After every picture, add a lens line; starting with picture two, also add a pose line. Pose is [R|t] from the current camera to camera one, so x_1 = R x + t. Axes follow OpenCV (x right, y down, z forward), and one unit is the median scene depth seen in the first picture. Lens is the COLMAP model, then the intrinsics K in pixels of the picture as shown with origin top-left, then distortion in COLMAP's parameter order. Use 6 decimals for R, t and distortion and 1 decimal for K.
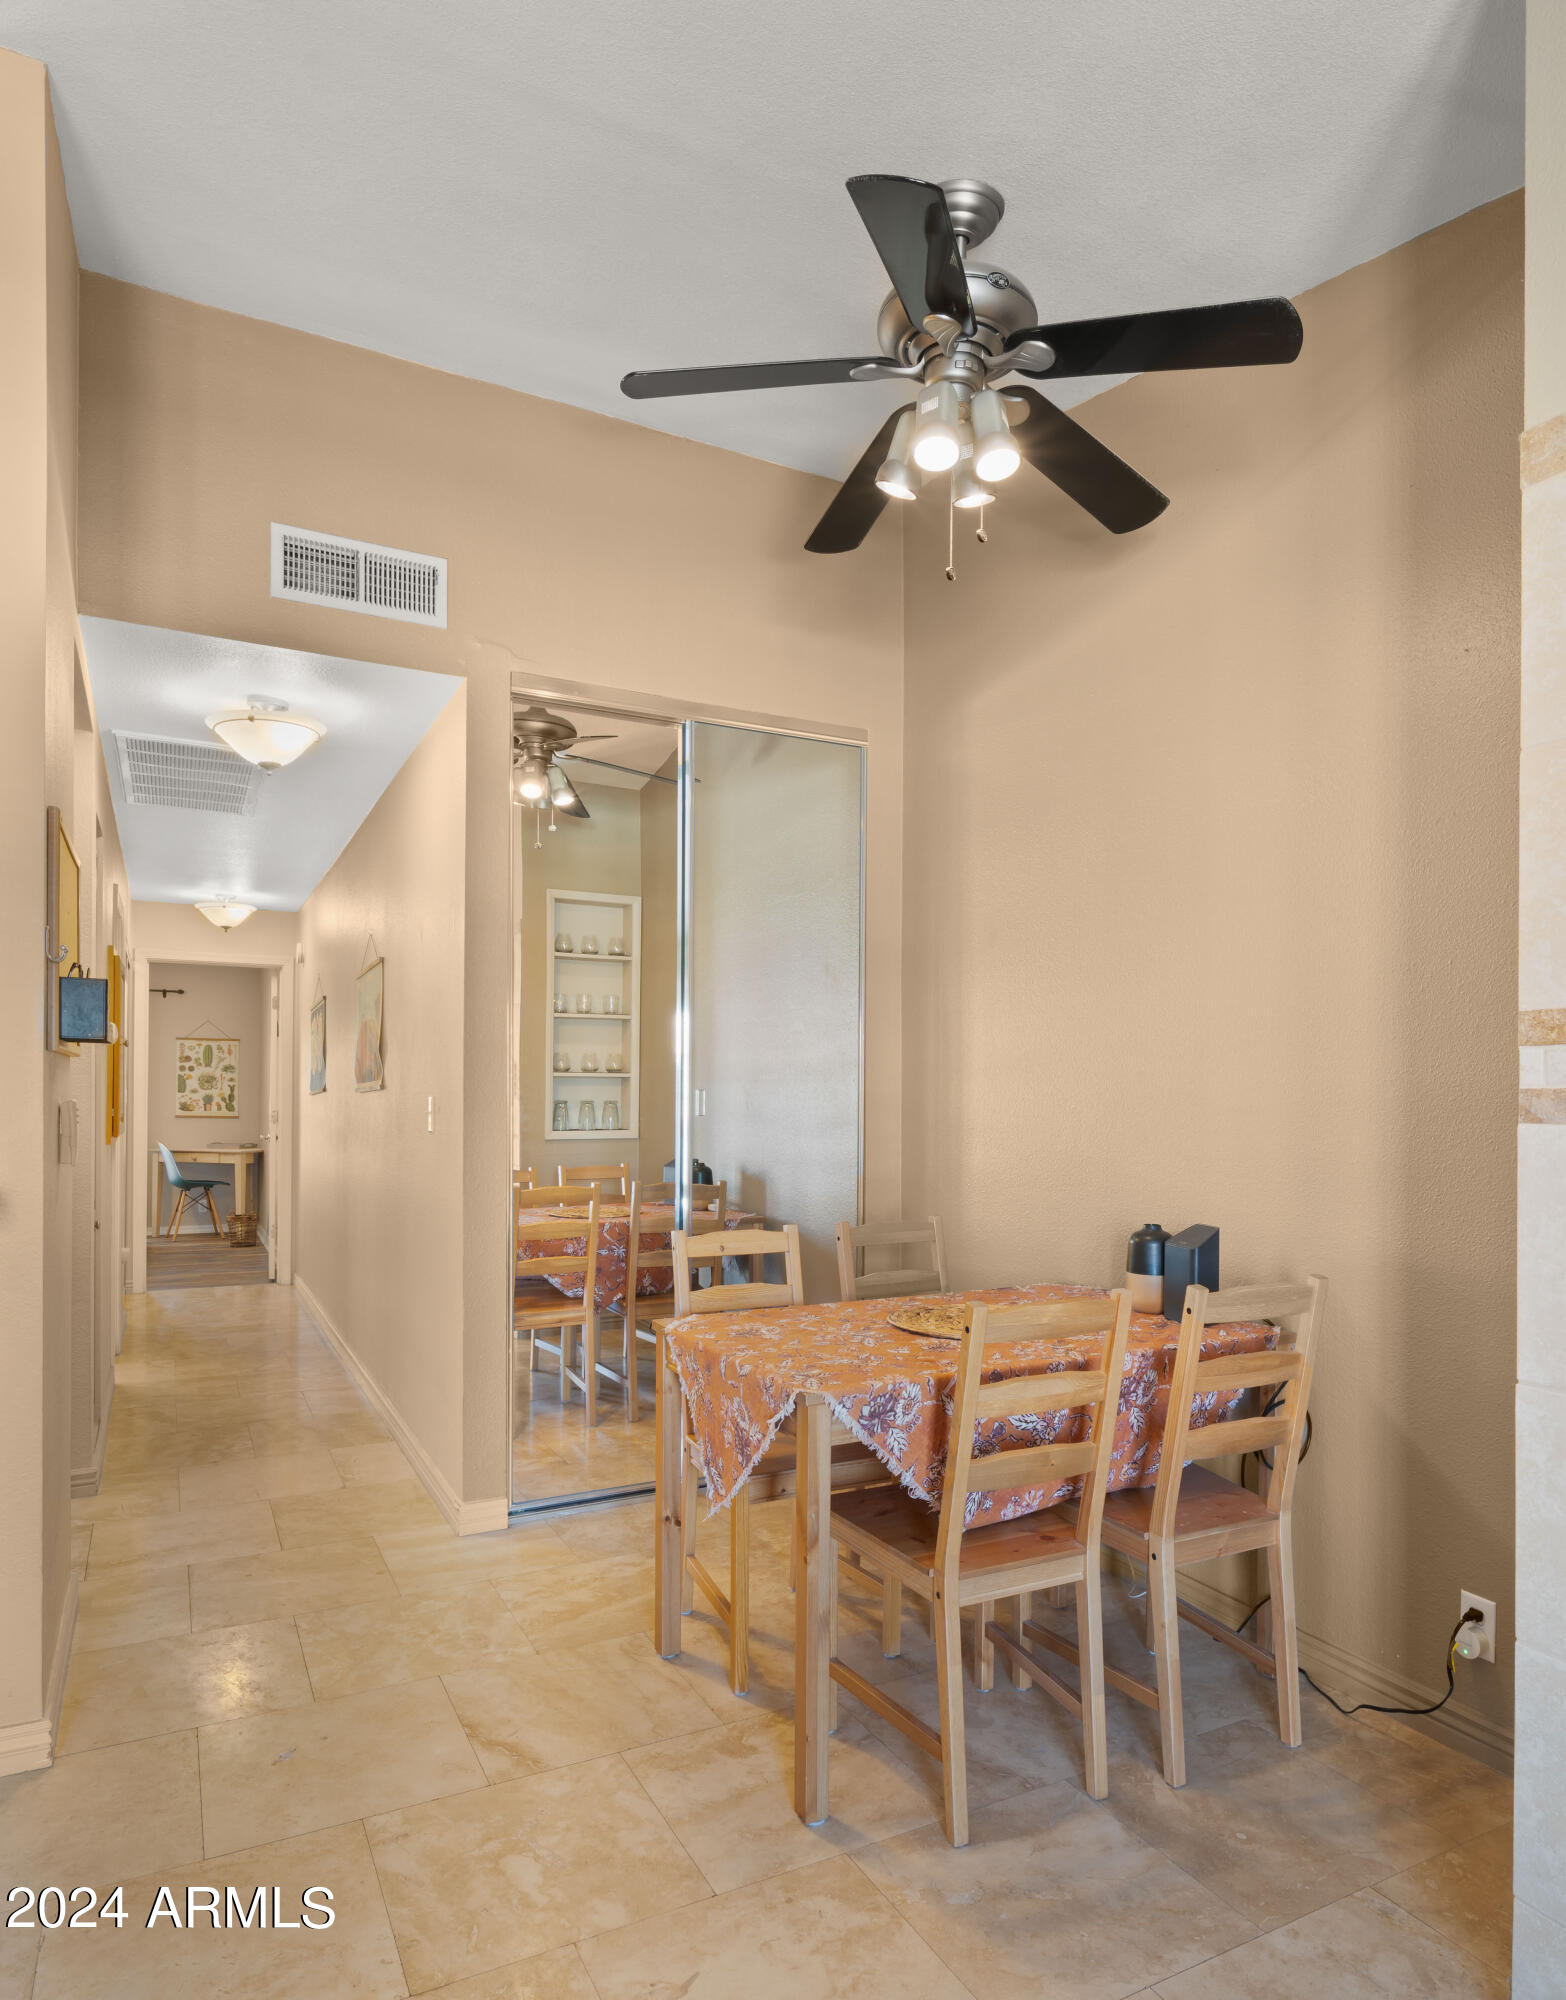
lens RADIAL K [[1218.2, 0, 805.7], [0, 1218.2, 1095.0], [0, 0, 1]] dist [-0.005790, -0.002038]
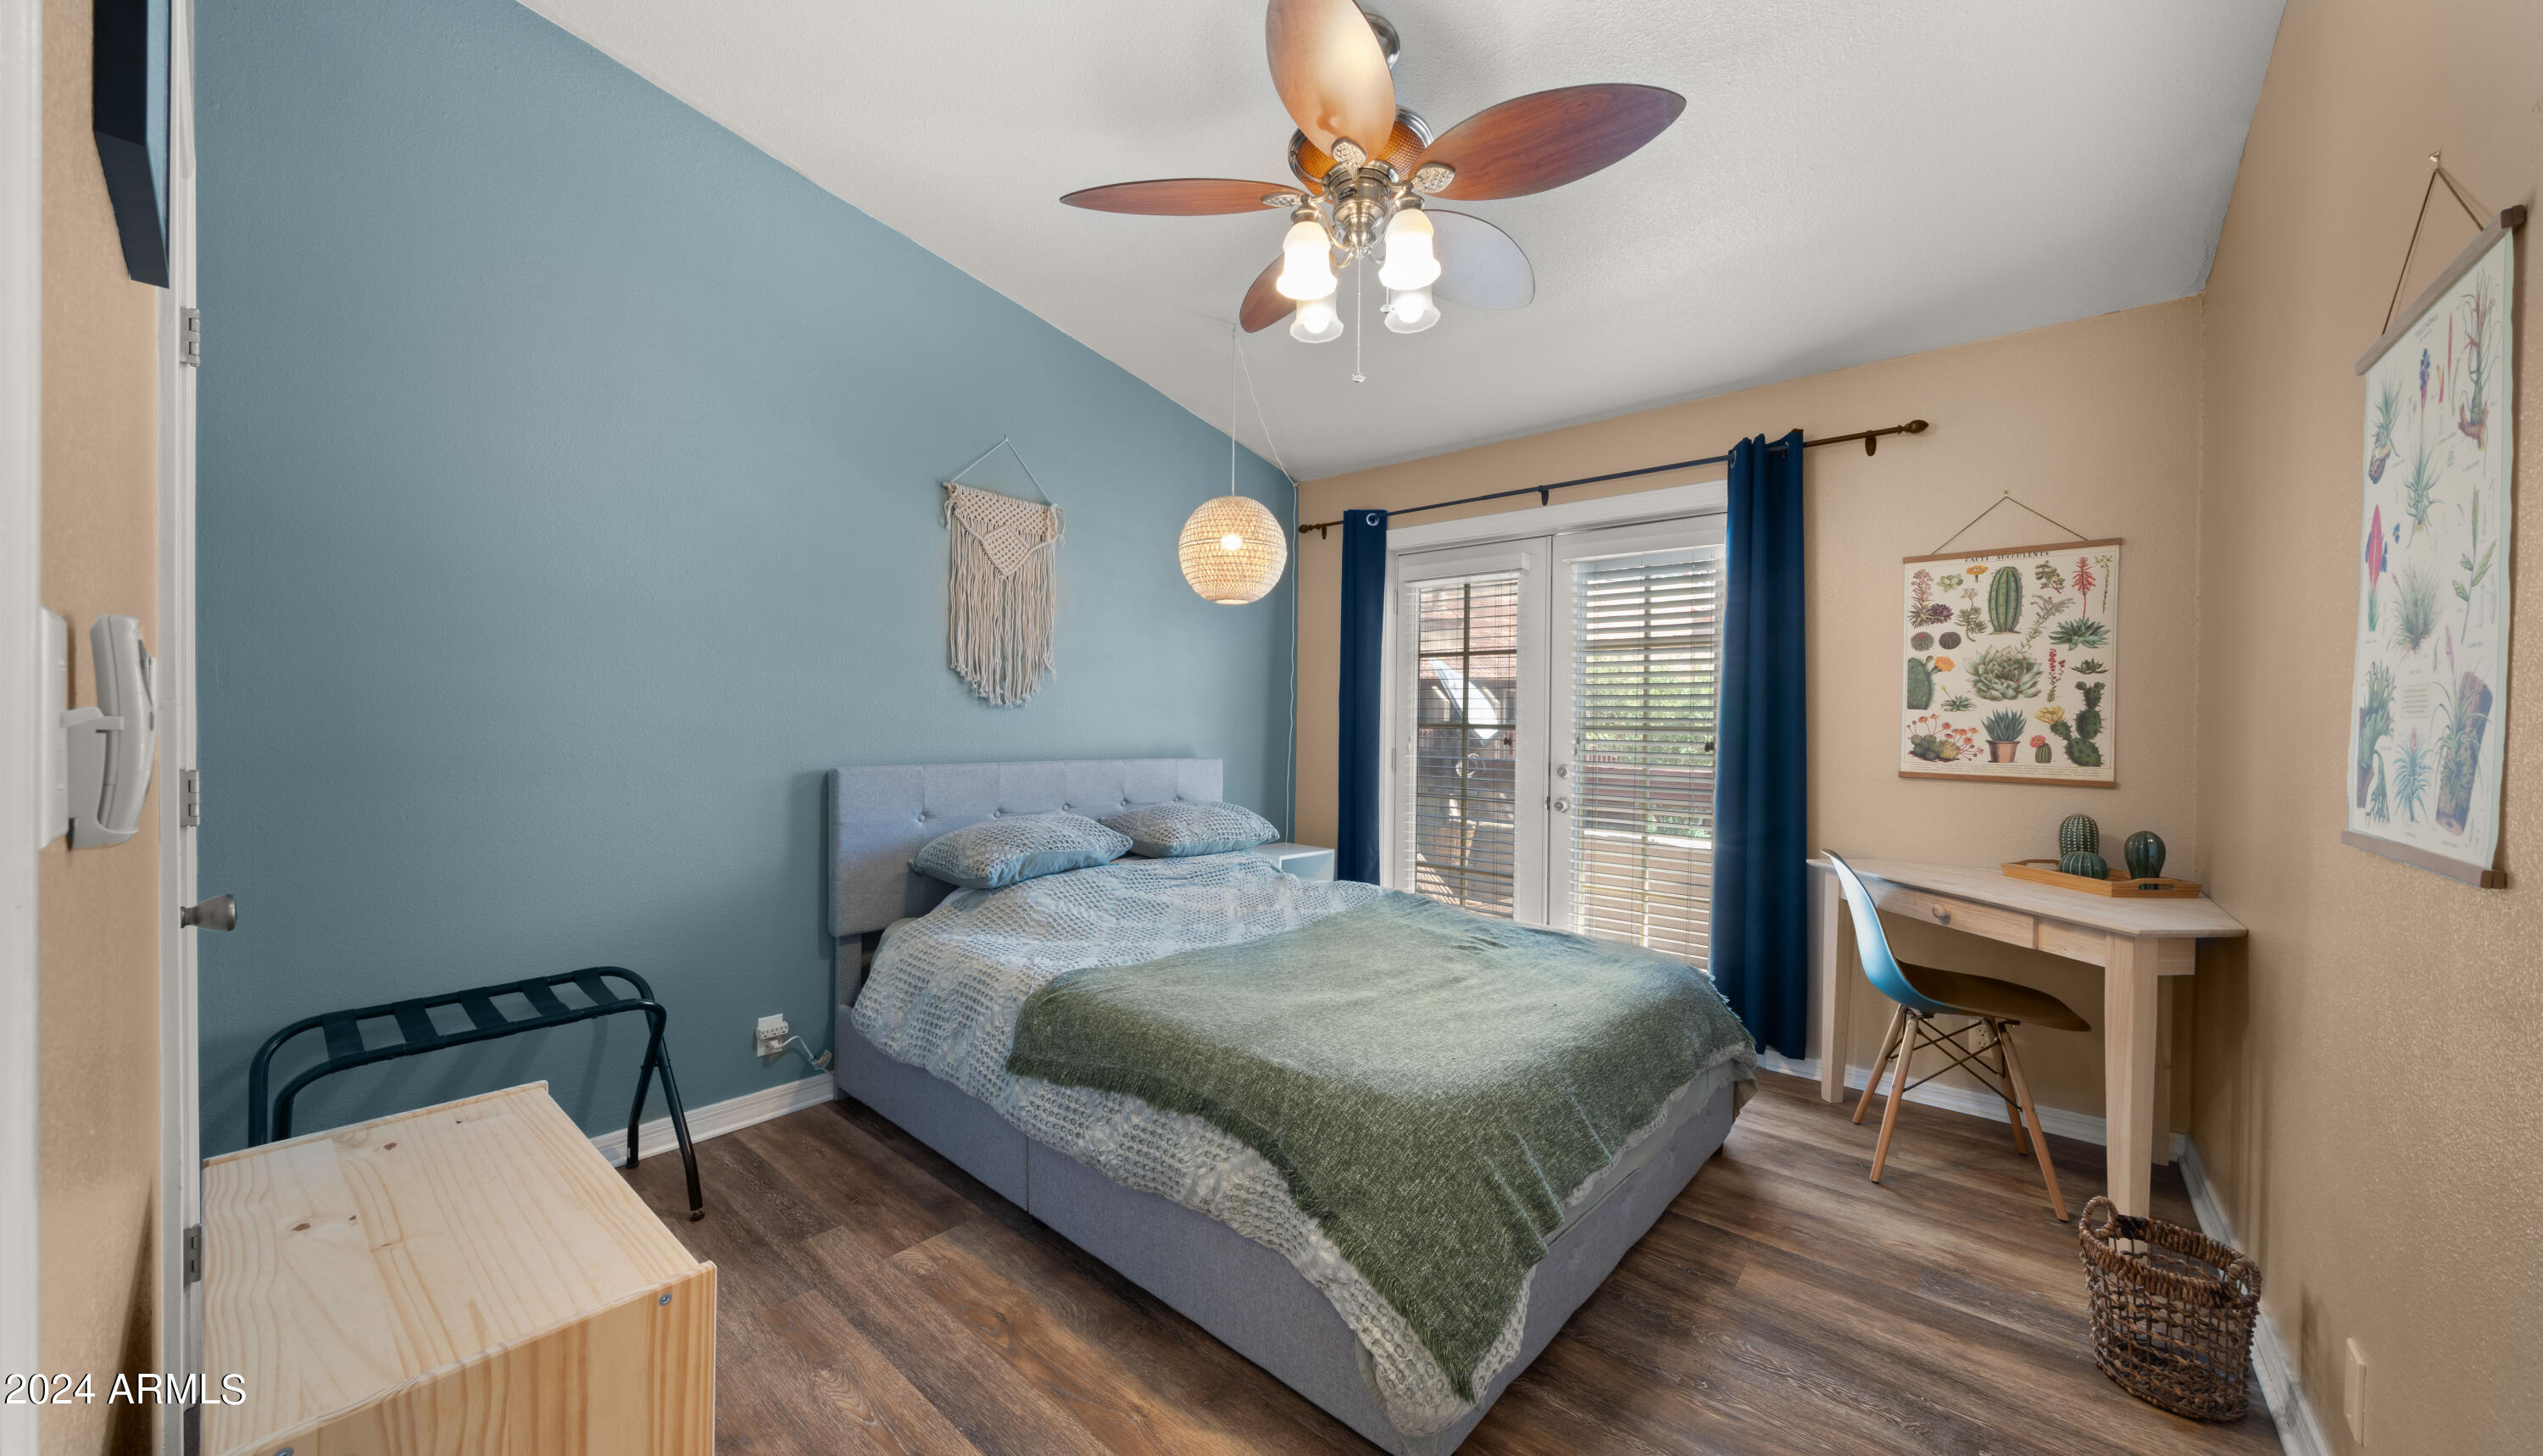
lens RADIAL K [[889.6, 0, 1272.2], [0, 889.6, 730.1], [0, 0, 1]] dist [-0.000343, -0.000032]
pose [[0.380731, 0.006654, -0.924662, -0.341740], [-0.005495, 0.999973, 0.004933, 0.004064], [0.924670, 0.003203, 0.380757, 0.721000]]
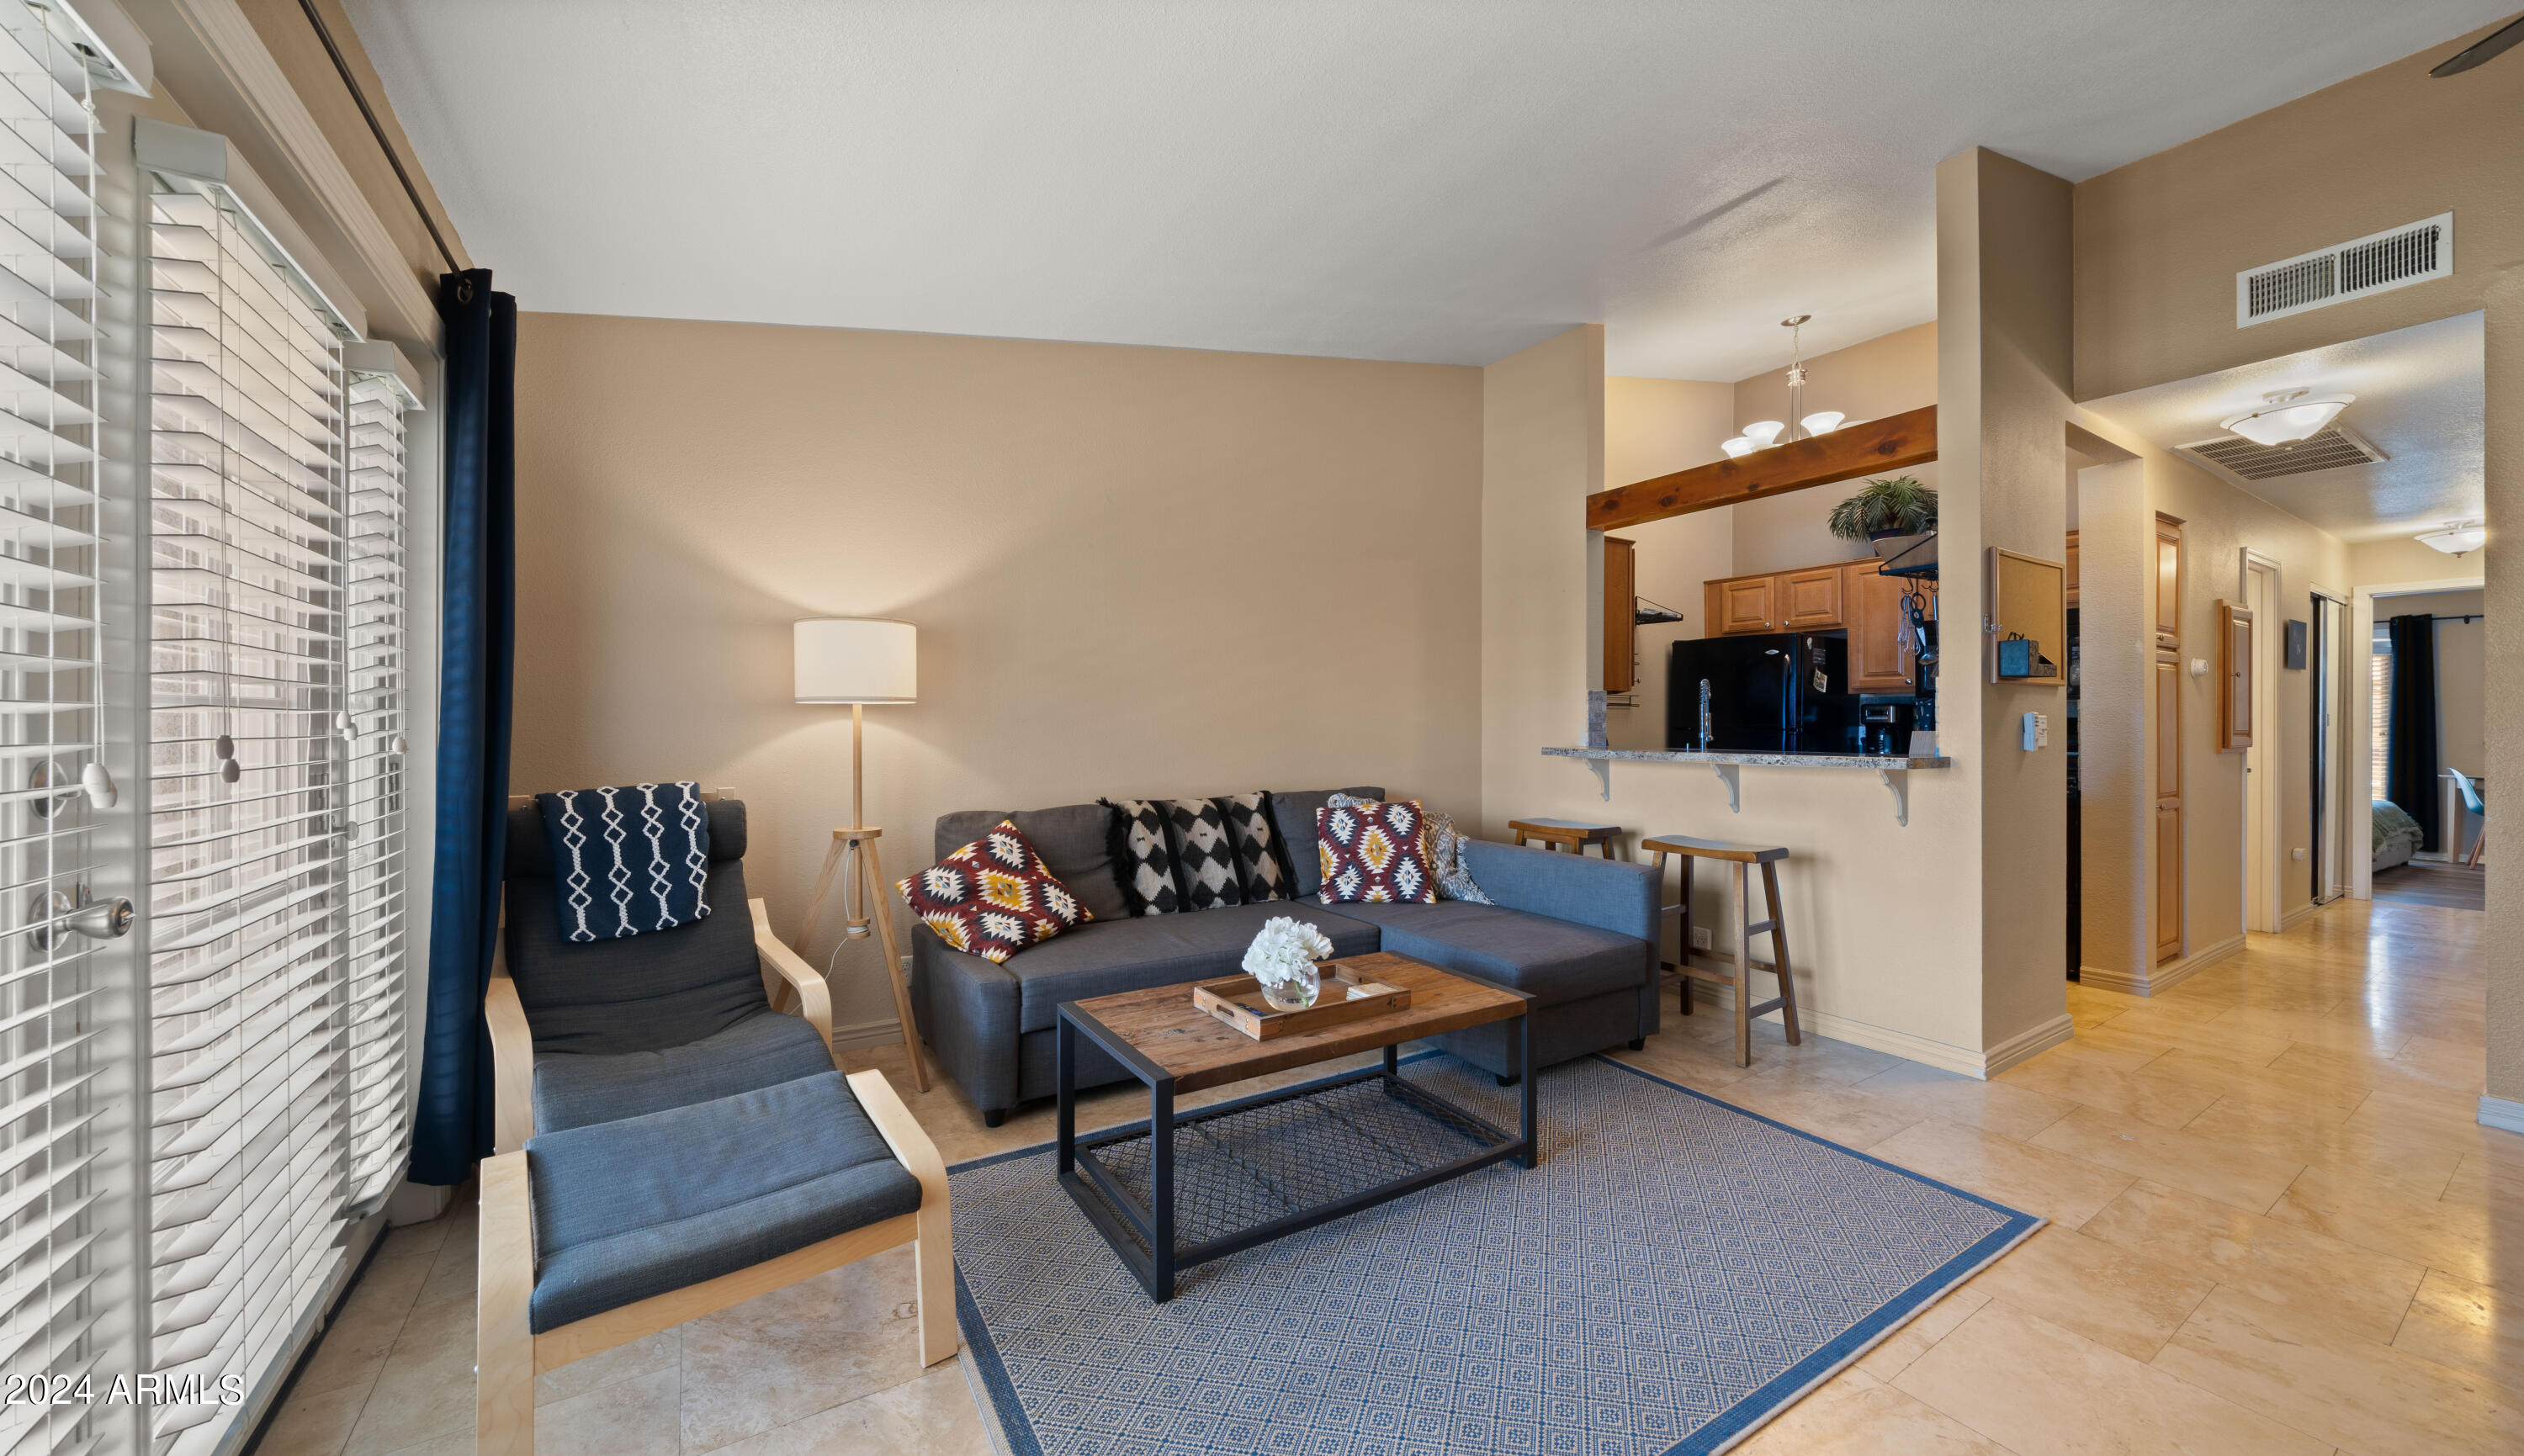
lens RADIAL K [[883.0, 0, 1247.7], [0, 883.0, 719.4], [0, 0, 1]] dist [-0.000343, -0.000032]
pose [[0.058475, -0.009175, -0.998247, 0.131960], [-0.002079, 0.999954, -0.009312, 0.006564], [0.998287, 0.002620, 0.058453, -0.035778]]
